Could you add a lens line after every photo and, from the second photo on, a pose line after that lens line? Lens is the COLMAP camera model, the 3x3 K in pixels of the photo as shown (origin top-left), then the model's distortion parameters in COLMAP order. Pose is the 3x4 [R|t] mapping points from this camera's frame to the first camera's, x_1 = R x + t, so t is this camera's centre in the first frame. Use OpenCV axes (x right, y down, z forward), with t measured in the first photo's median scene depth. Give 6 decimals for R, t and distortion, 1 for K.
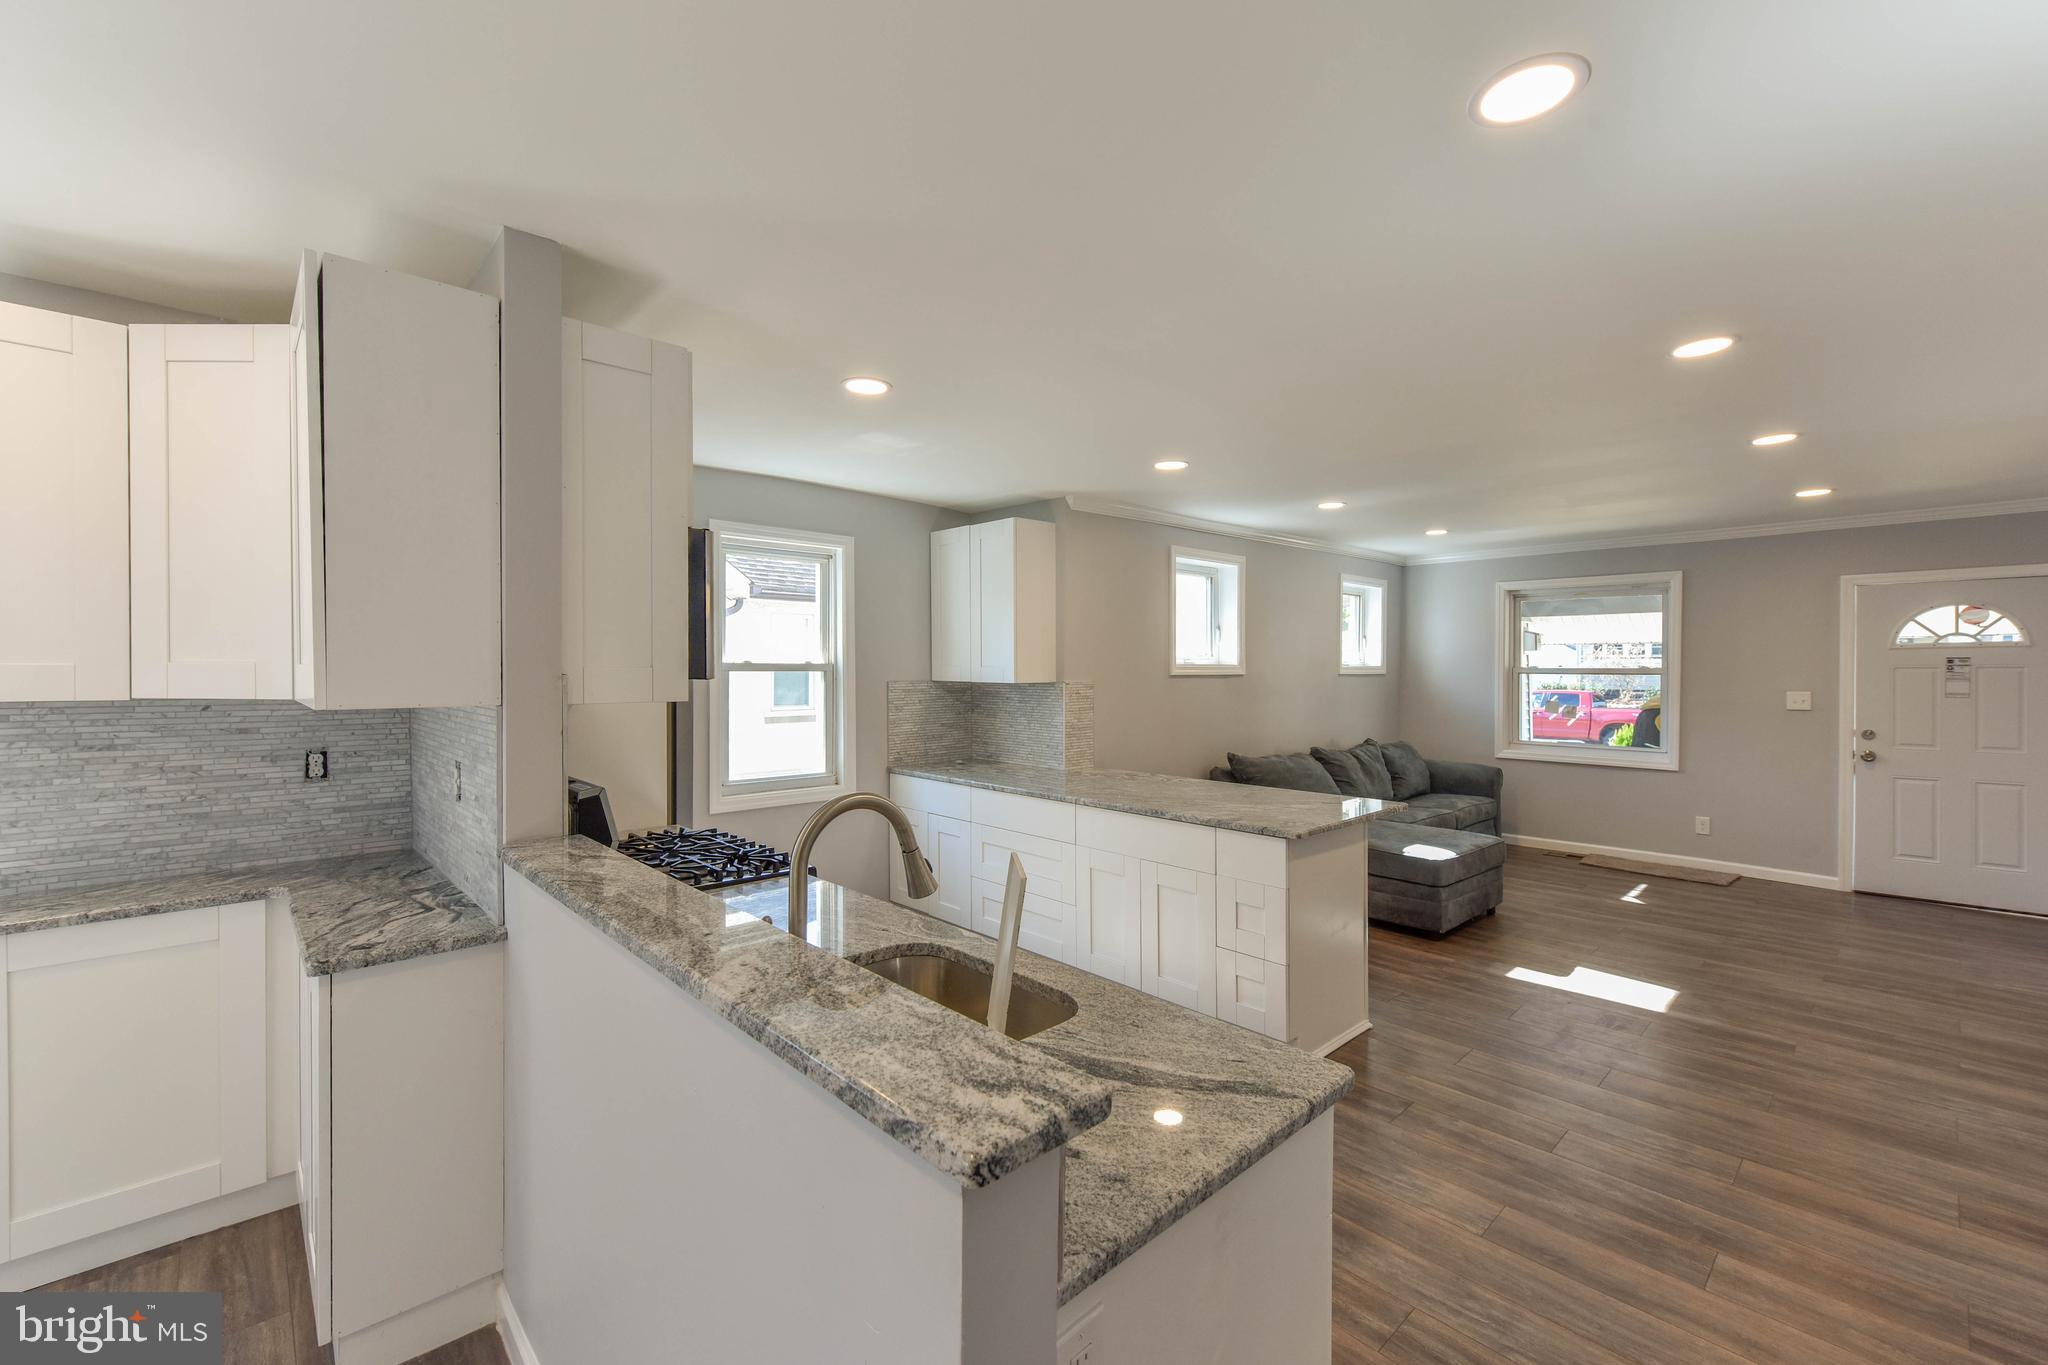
lens RADIAL K [[846.1, 0, 1020.8], [0, 846.1, 685.9], [0, 0, 1]] dist [0.002447, 0.000165]
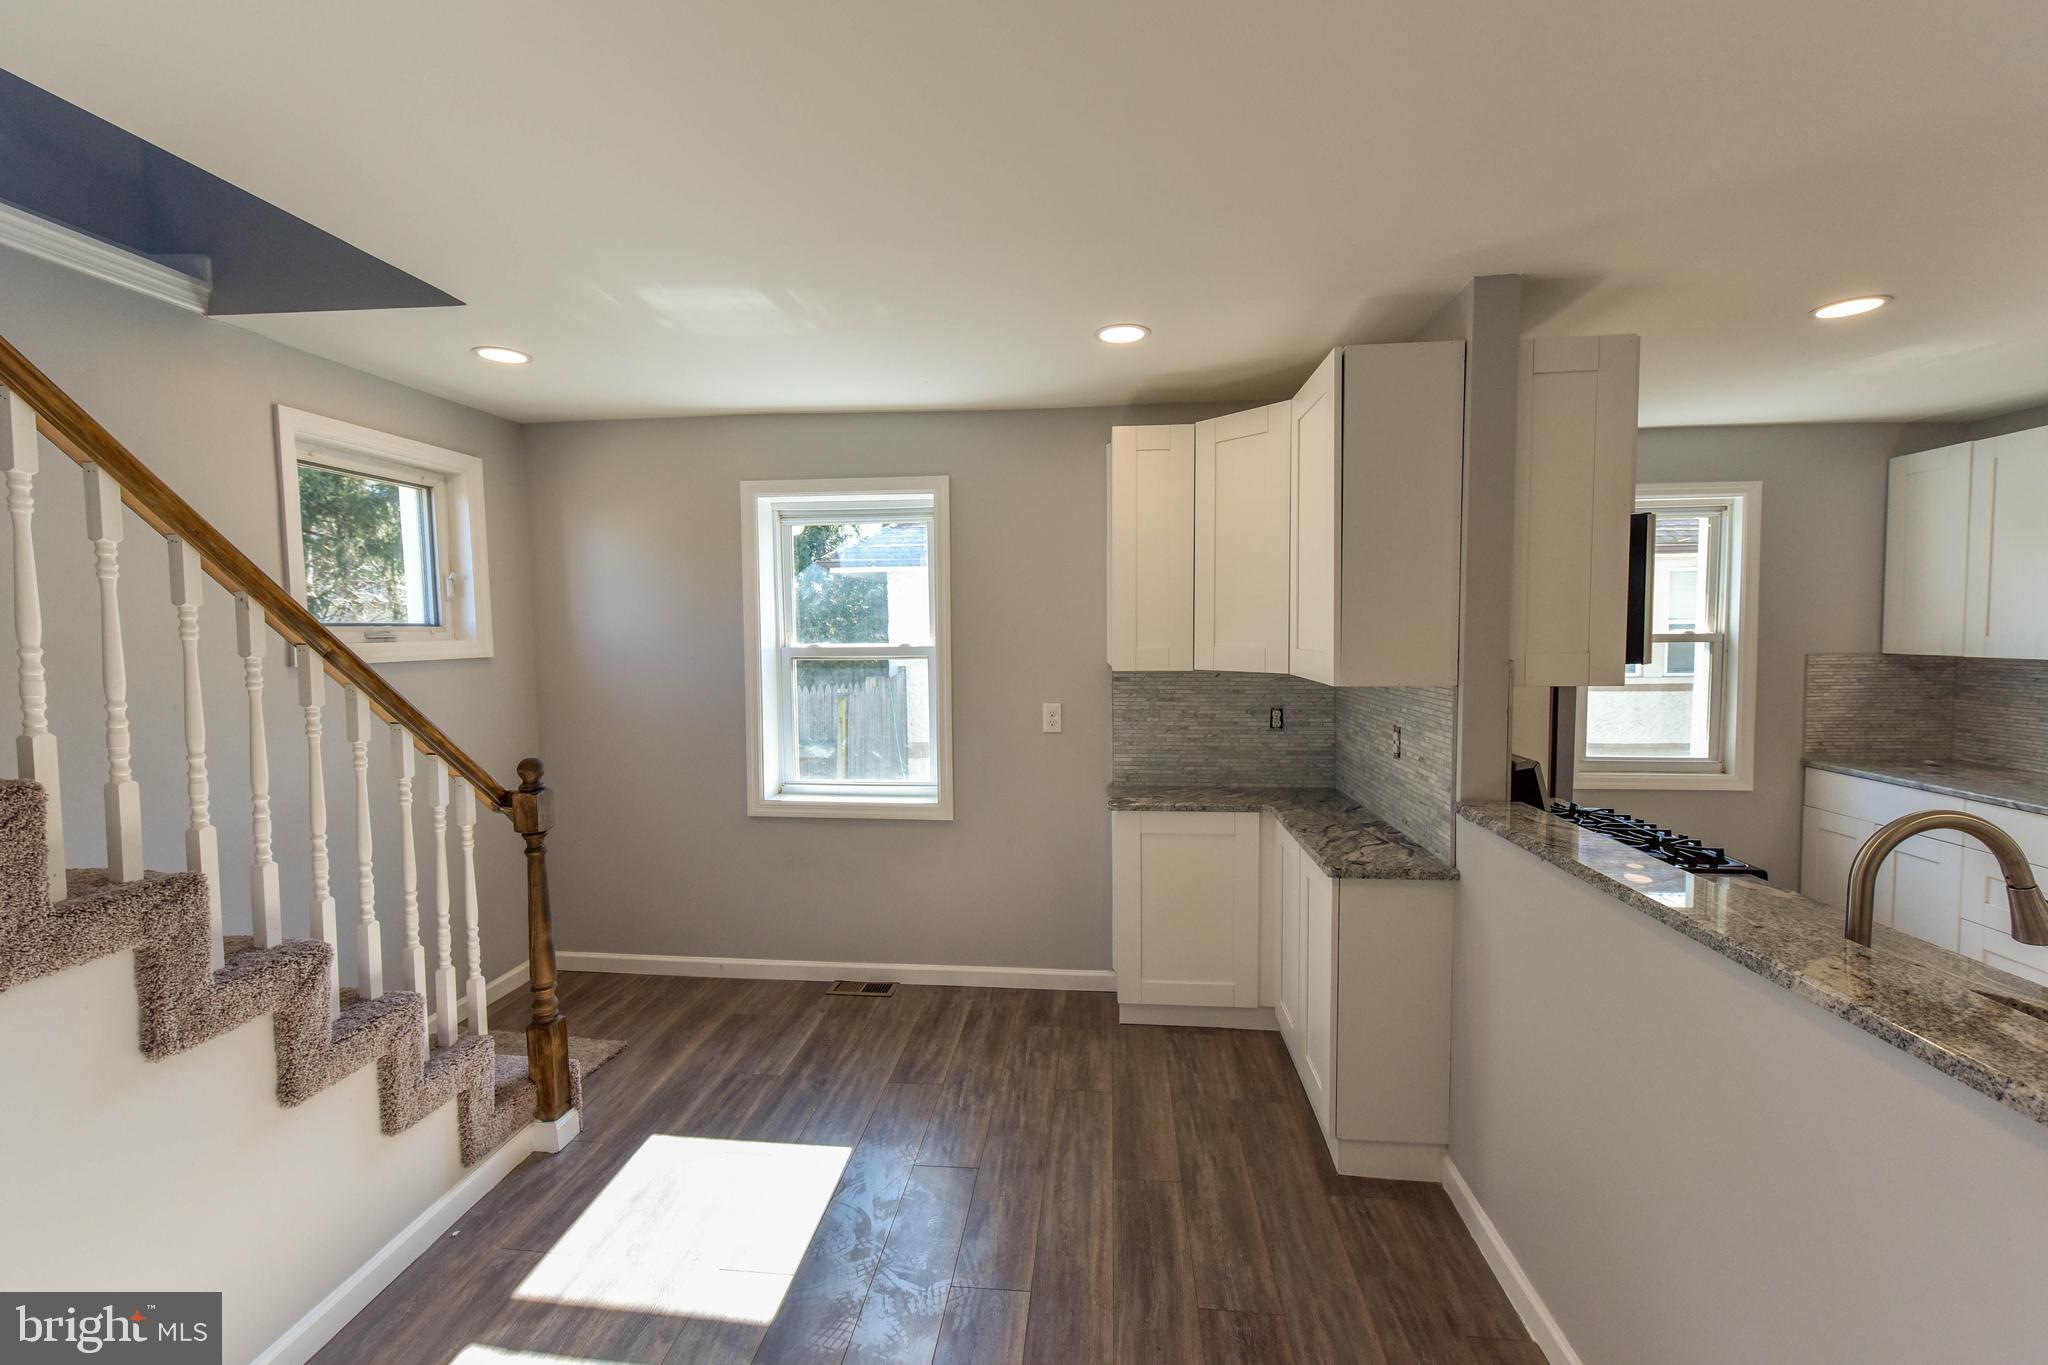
lens RADIAL K [[825.6, 0, 1024.0], [0, 825.6, 682.5], [0, 0, 1]] dist [0.009919, -0.000299]
pose [[0.661728, 0.039535, -0.748701, -0.103632], [-0.004160, 0.998787, 0.049064, -0.026836], [0.749732, -0.029352, 0.661090, -0.172437]]
